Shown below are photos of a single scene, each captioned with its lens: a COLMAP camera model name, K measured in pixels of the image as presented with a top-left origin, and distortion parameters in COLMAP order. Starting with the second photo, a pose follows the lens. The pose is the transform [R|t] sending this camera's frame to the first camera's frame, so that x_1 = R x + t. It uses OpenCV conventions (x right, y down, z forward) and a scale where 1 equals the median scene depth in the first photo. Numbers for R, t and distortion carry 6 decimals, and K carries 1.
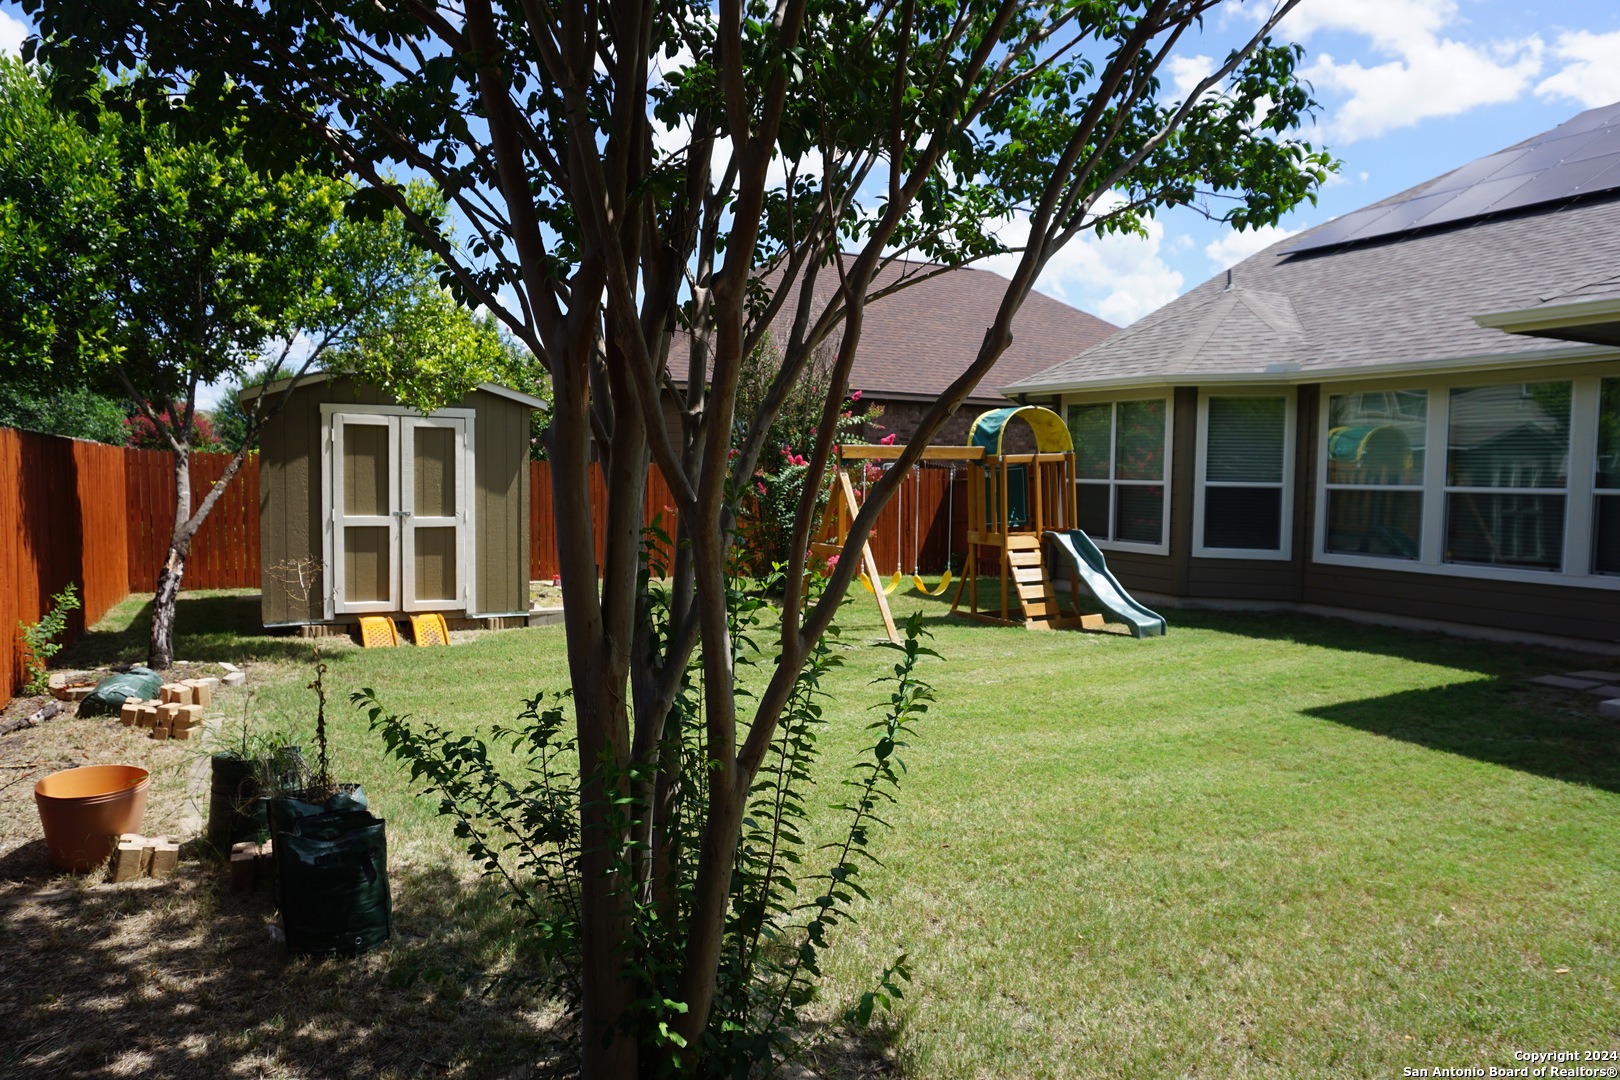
lens RADIAL K [[1098.1, 0, 809.7], [0, 1098.1, 548.9], [0, 0, 1]] dist [-0.044990, 0.041347]
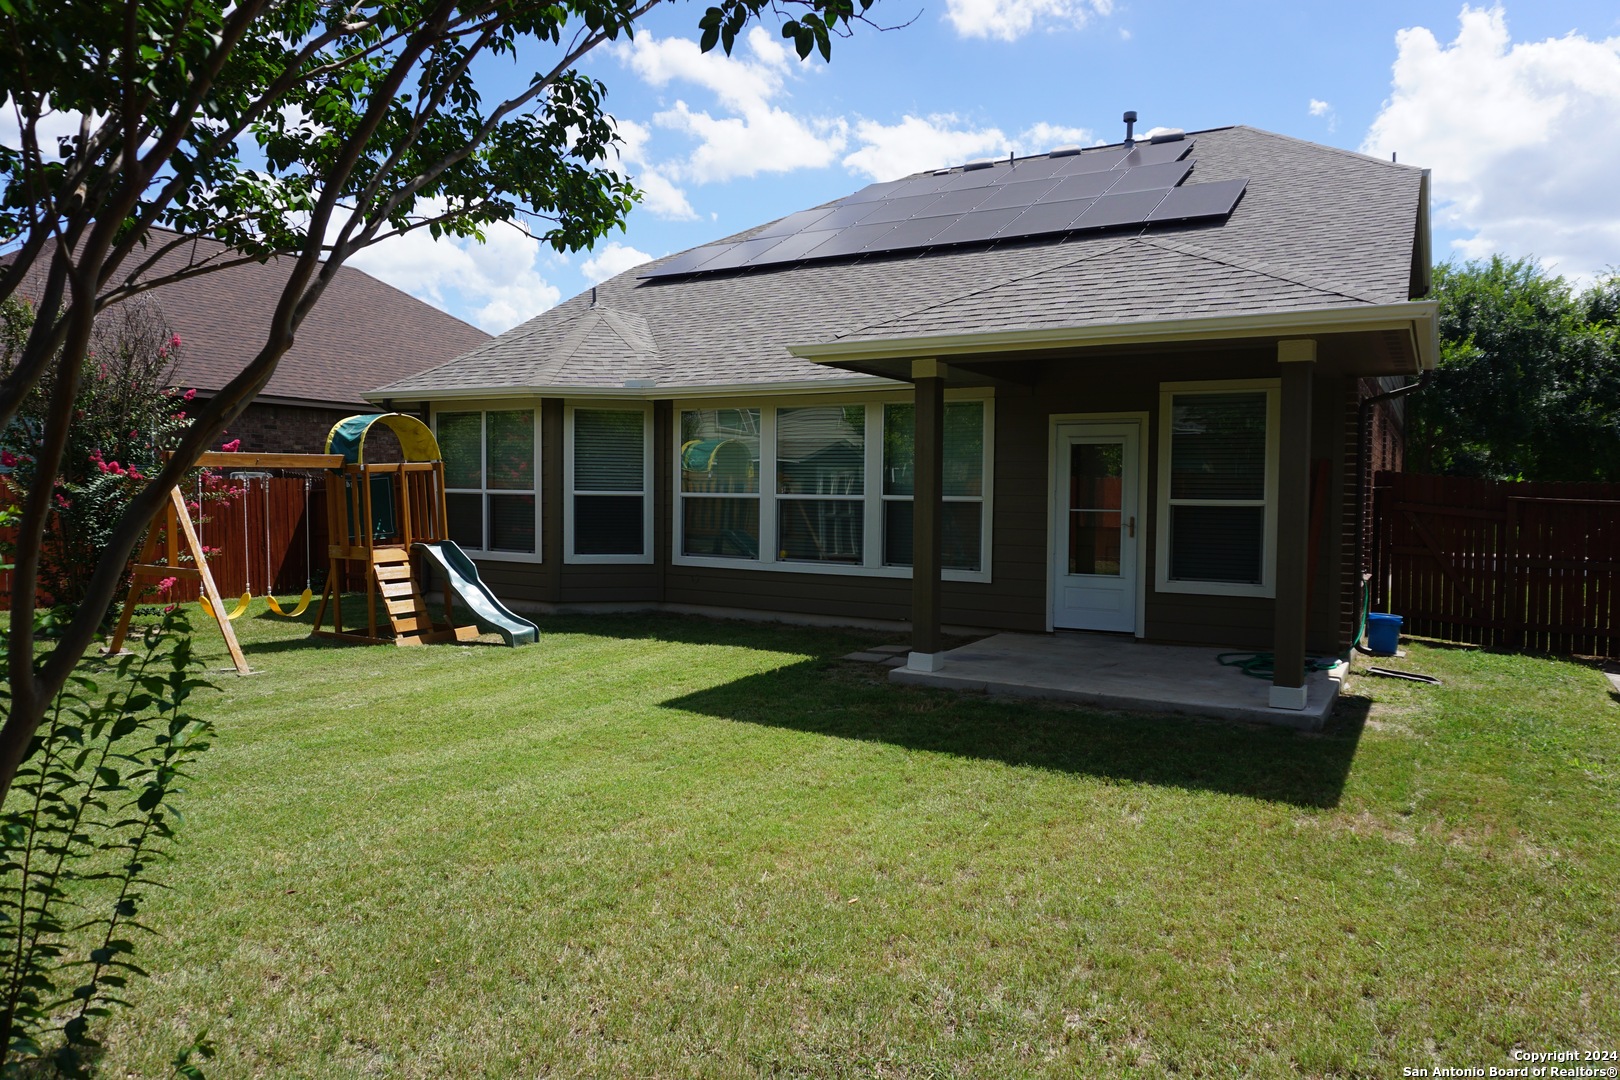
lens RADIAL K [[1098.1, 0, 812.1], [0, 1098.1, 539.3], [0, 0, 1]] dist [-0.044990, 0.041347]
pose [[0.852815, -0.027114, 0.521509, 0.014122], [0.036031, 0.999326, -0.006965, -0.000169], [-0.520969, 0.024730, 0.853217, -0.003455]]
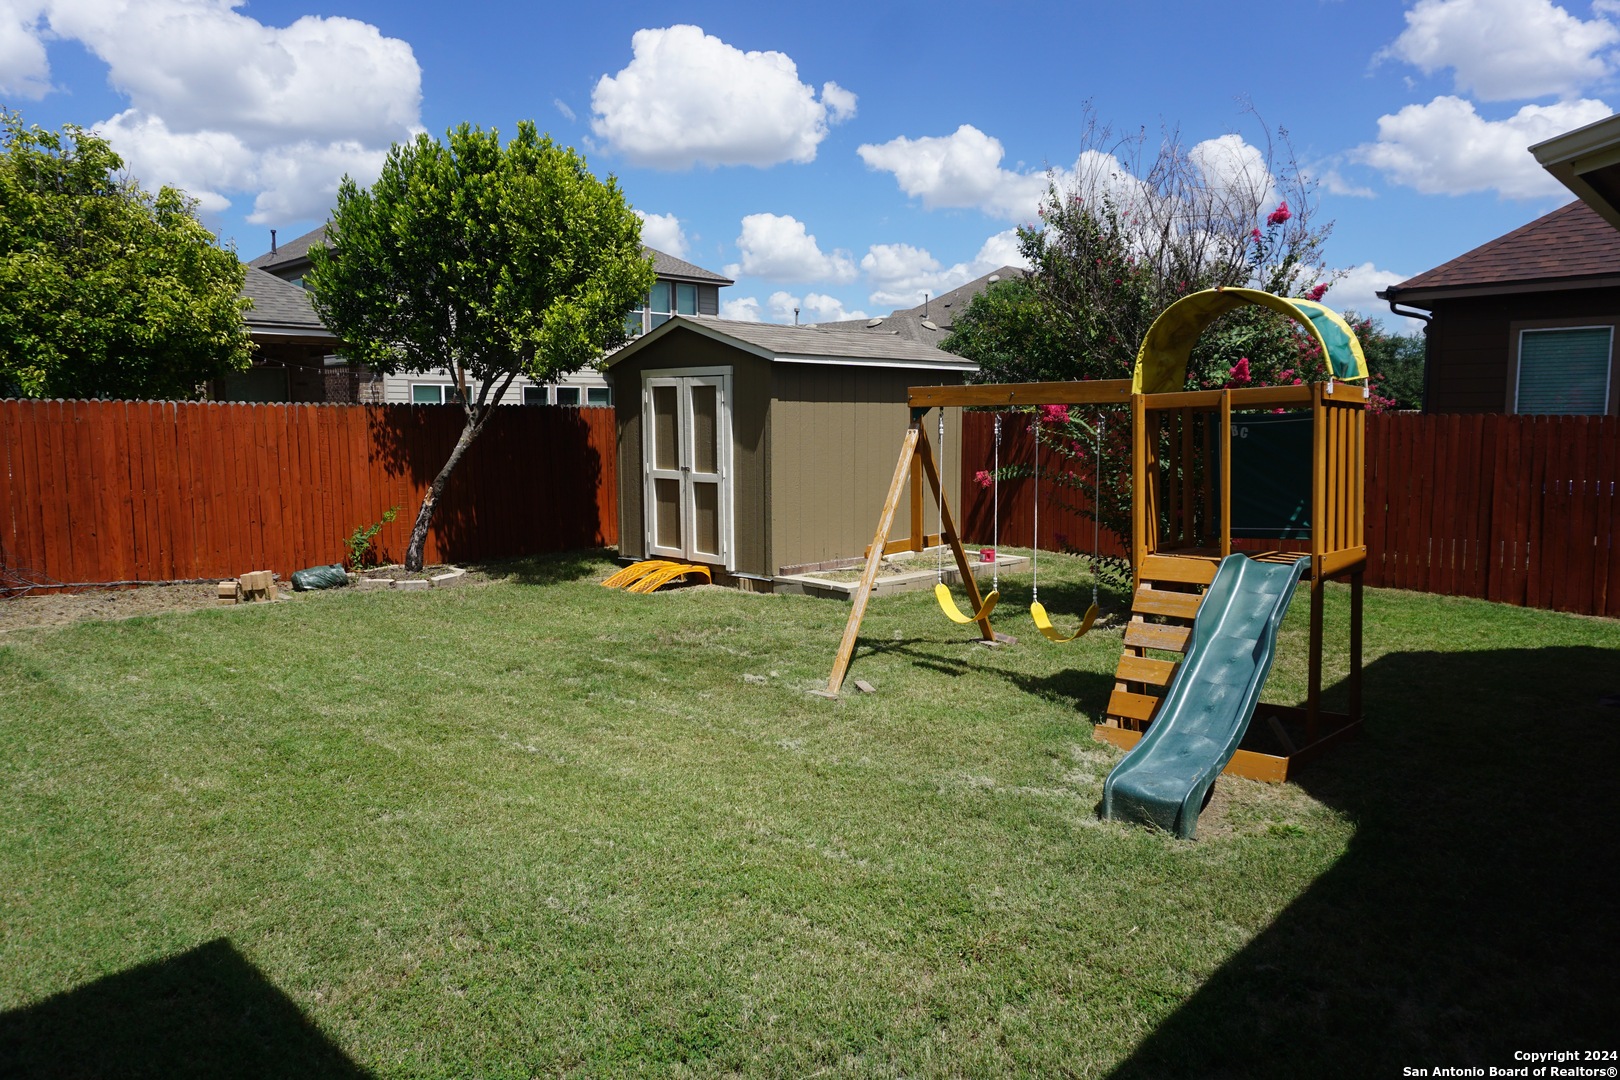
lens RADIAL K [[1098.1, 0, 812.5], [0, 1098.1, 537.9], [0, 0, 1]] dist [-0.044990, 0.041347]
pose [[0.320504, 0.092285, -0.942741, 0.683714], [-0.057426, 0.995305, 0.077908, -0.055499], [0.945505, 0.029168, 0.324298, 0.776211]]
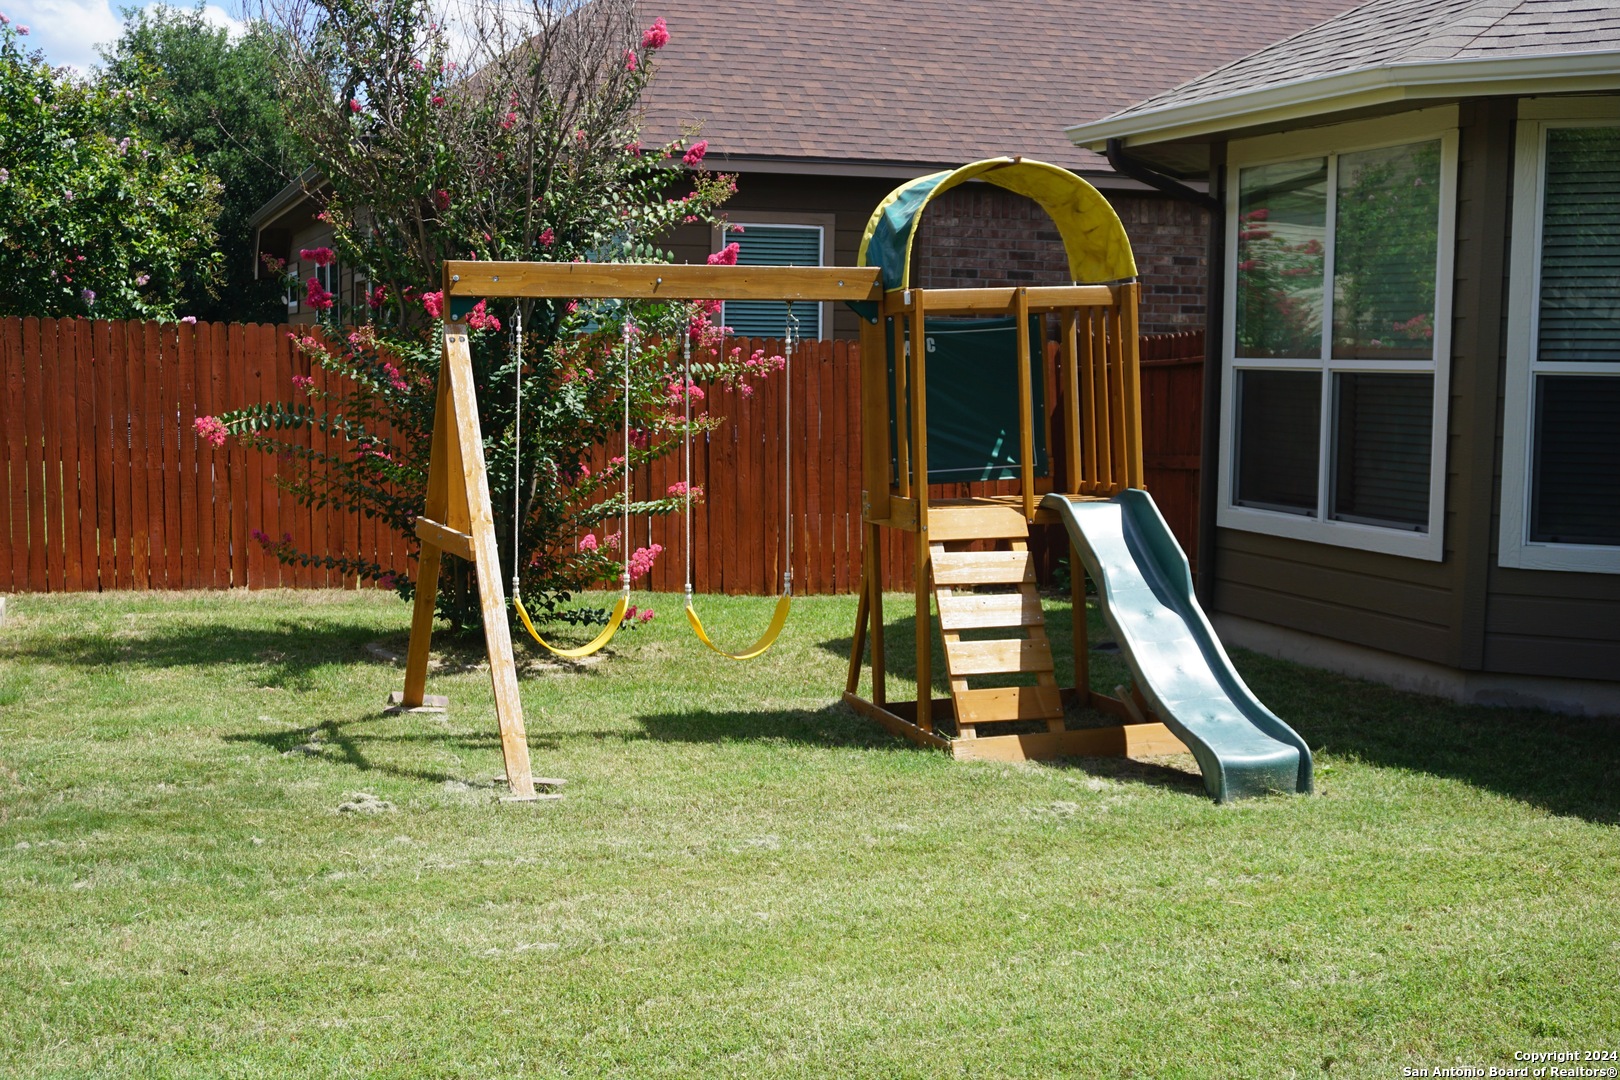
lens RADIAL K [[2146.7, 0, 811.9], [0, 2146.7, 536.0], [0, 0, 1]] dist [-0.018676, 0.000000]
pose [[0.986820, 0.013003, -0.161300, 0.291717], [-0.011636, 0.999888, 0.009413, -0.008847], [0.161404, -0.007412, 0.986861, 0.305245]]
